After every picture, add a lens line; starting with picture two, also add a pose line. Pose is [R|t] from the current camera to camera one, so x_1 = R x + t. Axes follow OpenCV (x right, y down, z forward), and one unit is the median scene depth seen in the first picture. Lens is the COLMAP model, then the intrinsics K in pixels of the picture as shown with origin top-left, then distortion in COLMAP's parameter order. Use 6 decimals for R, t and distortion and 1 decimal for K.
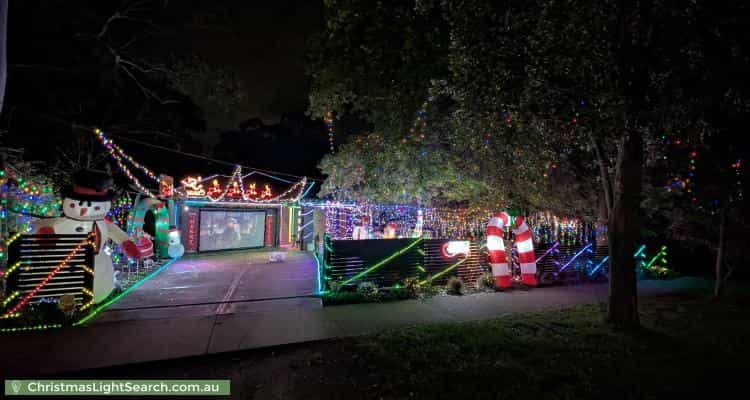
lens RADIAL K [[293.4, 0, 373.6], [0, 293.4, 200.2], [0, 0, 1]] dist [-0.003510, 0.000027]
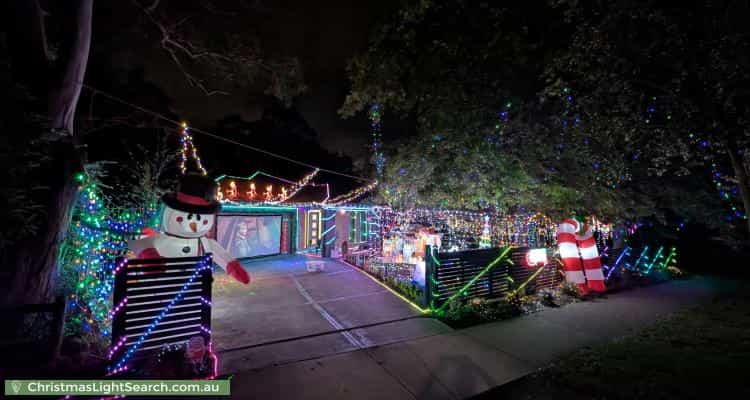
lens RADIAL K [[293.4, 0, 373.7], [0, 293.4, 200.5], [0, 0, 1]] dist [-0.003510, 0.000027]
pose [[0.994649, 0.000840, 0.103304, -0.341419], [-0.000789, 1.000000, -0.000535, -0.018756], [-0.103304, 0.000450, 0.994650, 0.095884]]
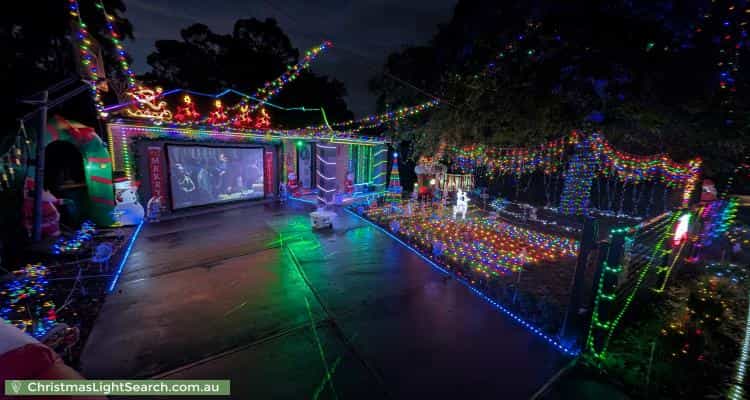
lens RADIAL K [[284.7, 0, 371.3], [0, 284.7, 201.7], [0, 0, 1]] dist [-0.005705, 0.000736]
pose [[0.987327, -0.005744, 0.158595, -0.434422], [-0.029294, 0.975576, 0.217702, 0.014439], [-0.155972, -0.219588, 0.963044, 0.551283]]
